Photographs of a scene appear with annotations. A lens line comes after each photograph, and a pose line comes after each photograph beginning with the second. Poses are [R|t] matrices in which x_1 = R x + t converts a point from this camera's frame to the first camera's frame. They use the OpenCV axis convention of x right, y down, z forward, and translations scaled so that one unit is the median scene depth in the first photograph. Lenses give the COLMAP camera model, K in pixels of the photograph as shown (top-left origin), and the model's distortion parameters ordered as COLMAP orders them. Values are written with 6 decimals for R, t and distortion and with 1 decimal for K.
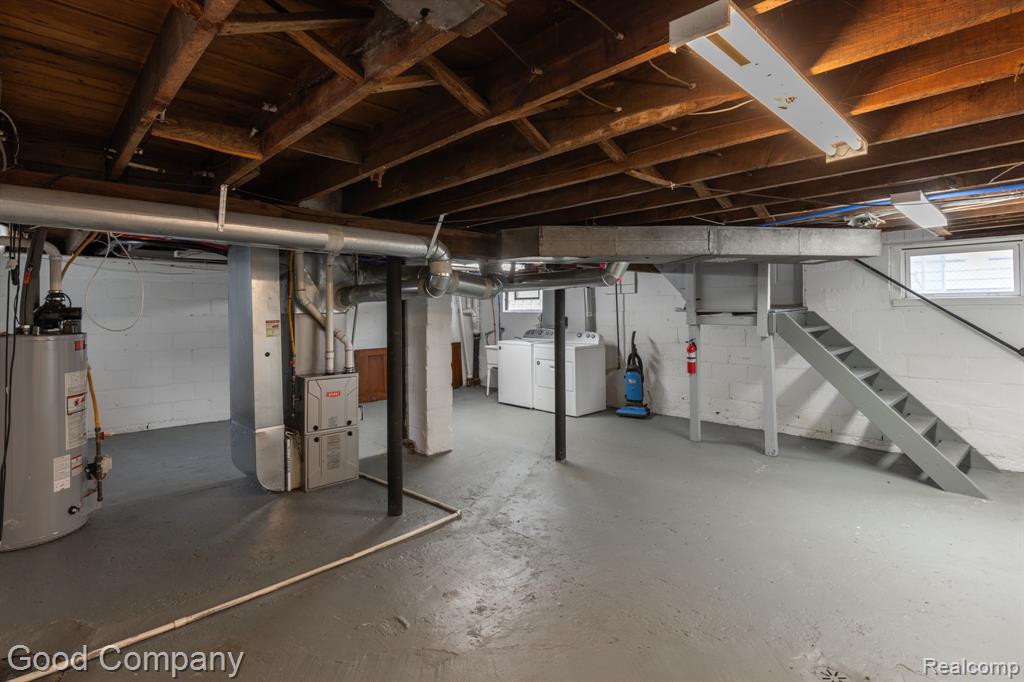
lens RADIAL K [[504.2, 0, 511.4], [0, 504.2, 305.6], [0, 0, 1]] dist [-0.000480, -0.000088]
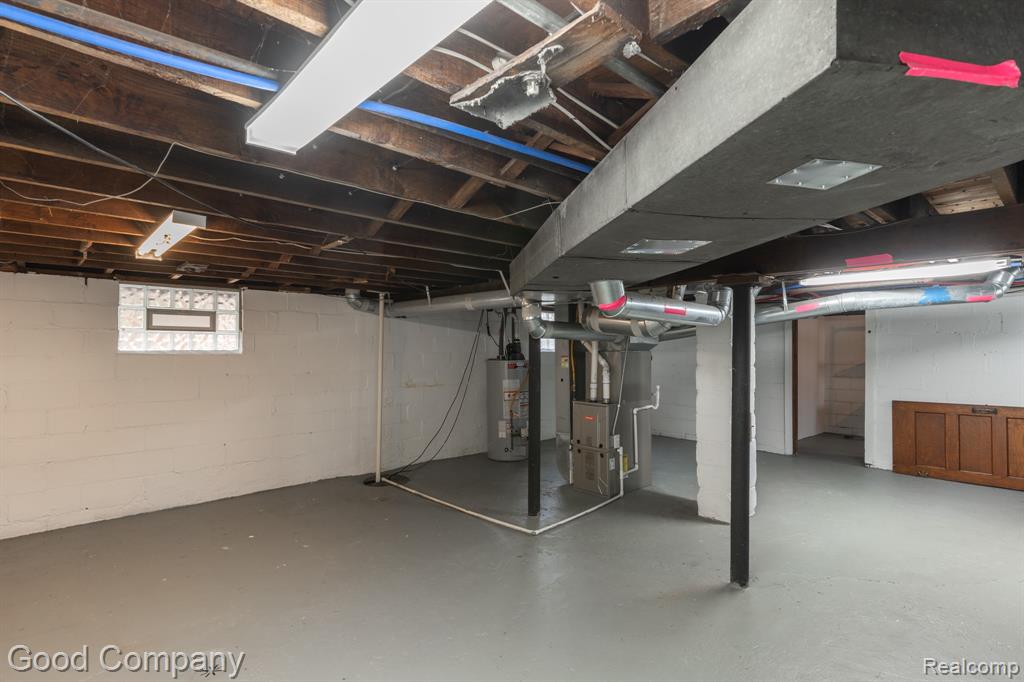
lens RADIAL K [[493.2, 0, 512.0], [0, 493.2, 341.0], [0, 0, 1]] dist [-0.000536, -0.000015]
pose [[-0.005313, -0.011236, -0.999923, 0.860890], [0.001990, 0.999935, -0.011247, 0.002568], [0.999984, -0.002050, -0.005290, 0.839160]]
